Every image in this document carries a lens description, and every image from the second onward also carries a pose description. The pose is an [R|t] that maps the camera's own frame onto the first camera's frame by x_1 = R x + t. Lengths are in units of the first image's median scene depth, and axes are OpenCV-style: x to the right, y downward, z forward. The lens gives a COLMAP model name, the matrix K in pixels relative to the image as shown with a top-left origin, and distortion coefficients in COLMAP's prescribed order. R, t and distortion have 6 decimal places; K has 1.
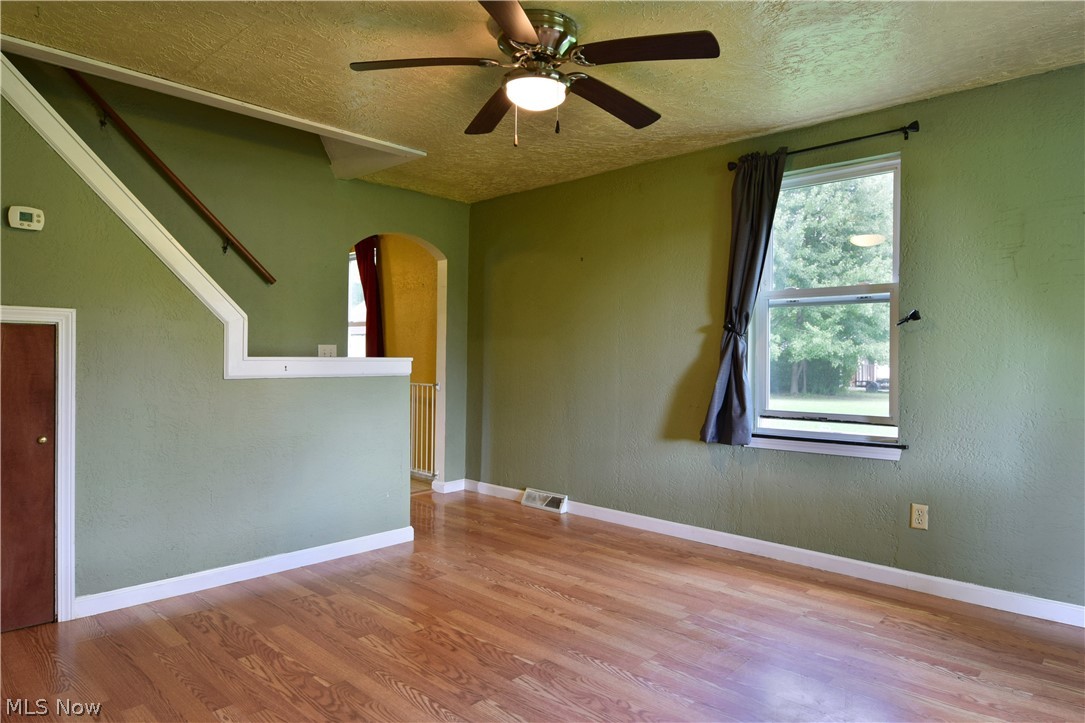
lens RADIAL K [[663.6, 0, 551.1], [0, 663.6, 362.8], [0, 0, 1]] dist [-0.011130, -0.006108]
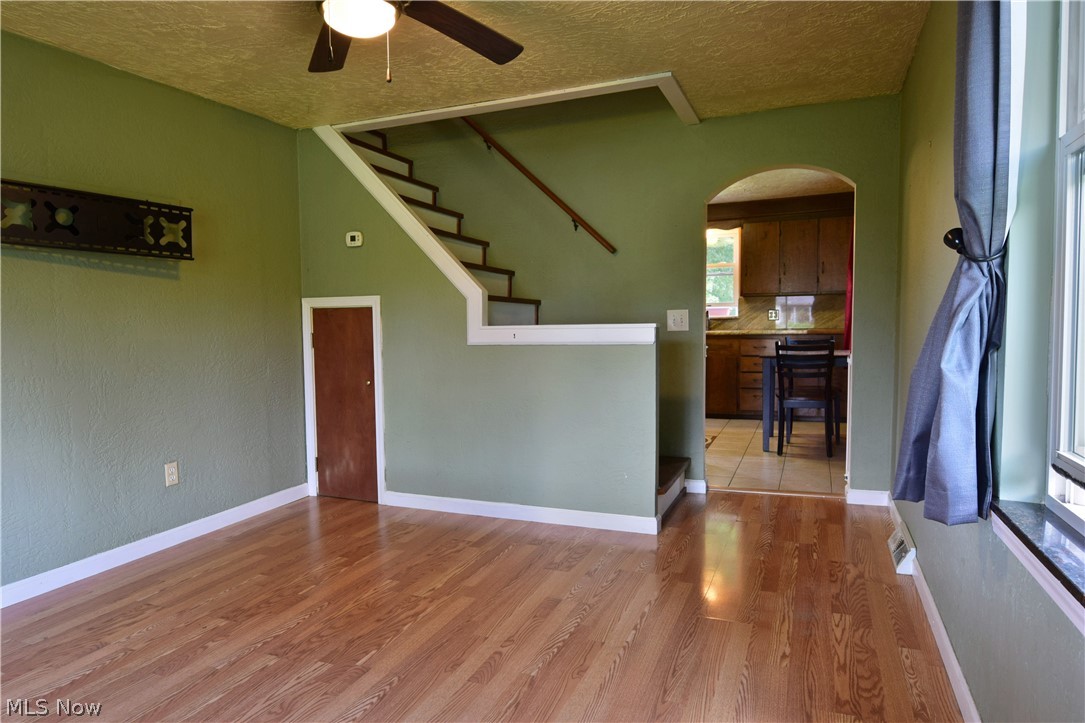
lens RADIAL K [[663.6, 0, 542.1], [0, 663.6, 360.6], [0, 0, 1]] dist [-0.011130, -0.006108]
pose [[0.344646, 0.039076, -0.937919, 0.712757], [0.010579, 0.998908, 0.045504, 0.000046], [0.938673, -0.025605, 0.343856, 0.746150]]
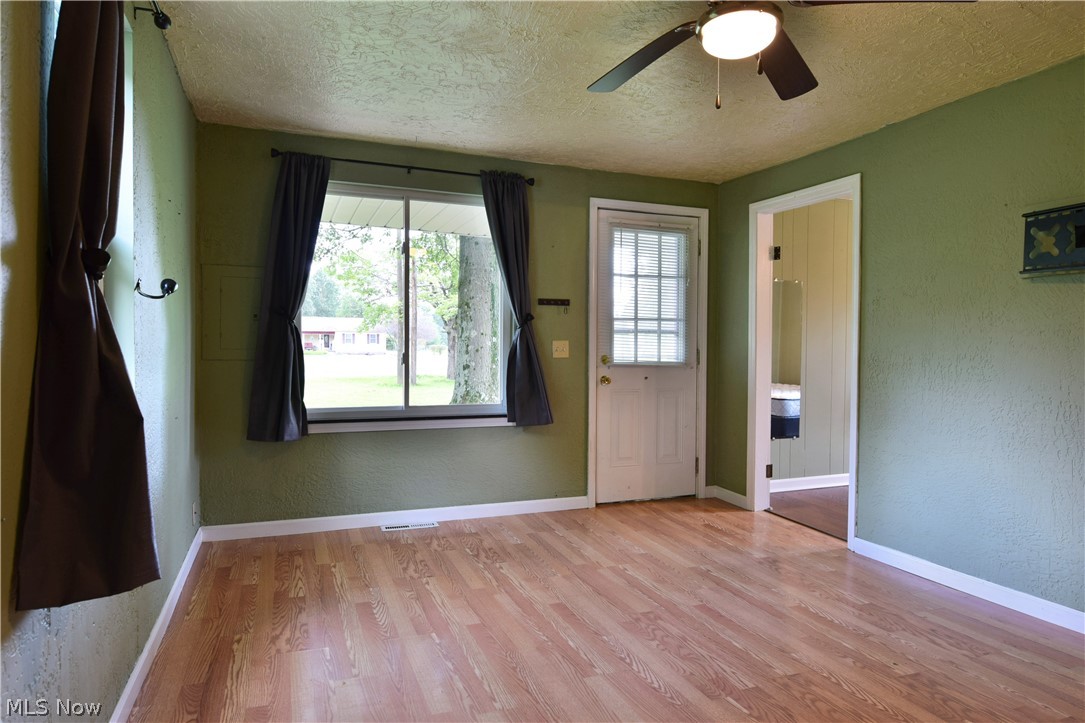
lens RADIAL K [[663.6, 0, 549.3], [0, 663.6, 360.3], [0, 0, 1]] dist [-0.011130, -0.006108]
pose [[-0.901937, -0.026780, 0.431036, -0.144429], [-0.014789, 0.999405, 0.031146, -0.018981], [-0.431614, 0.021717, -0.901797, 1.511769]]
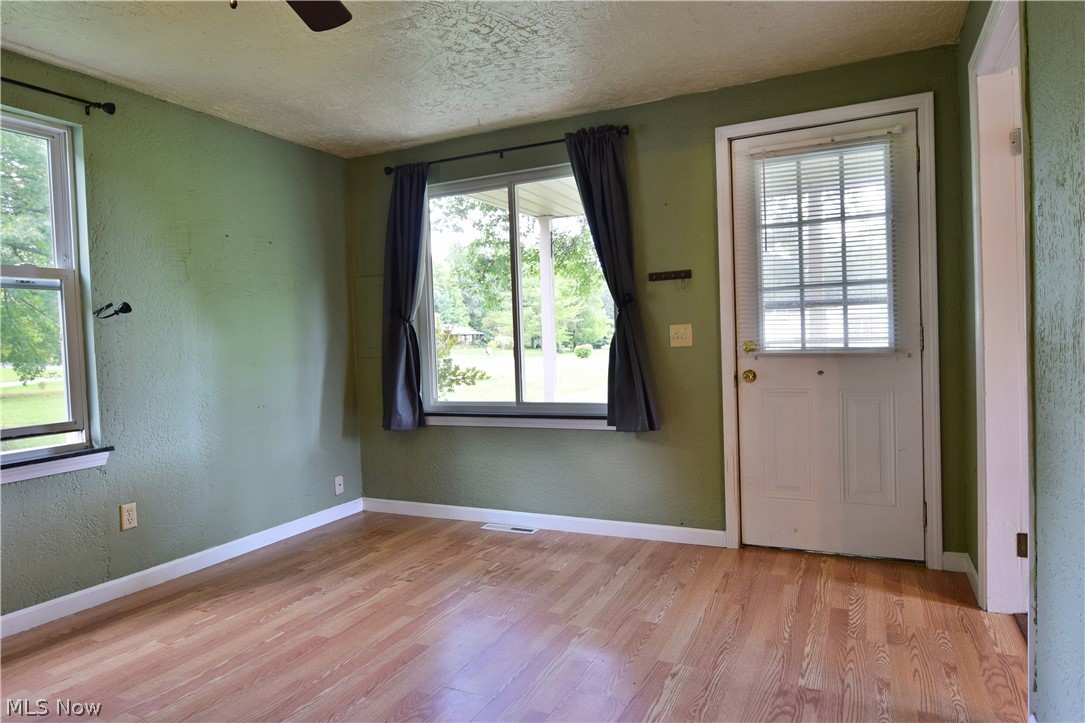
lens RADIAL K [[663.6, 0, 545.6], [0, 663.6, 359.8], [0, 0, 1]] dist [-0.011130, -0.006108]
pose [[-0.290008, -0.028356, 0.956604, -0.560313], [0.039087, 0.998376, 0.041444, -0.012610], [-0.956226, 0.049410, -0.288428, 0.712854]]
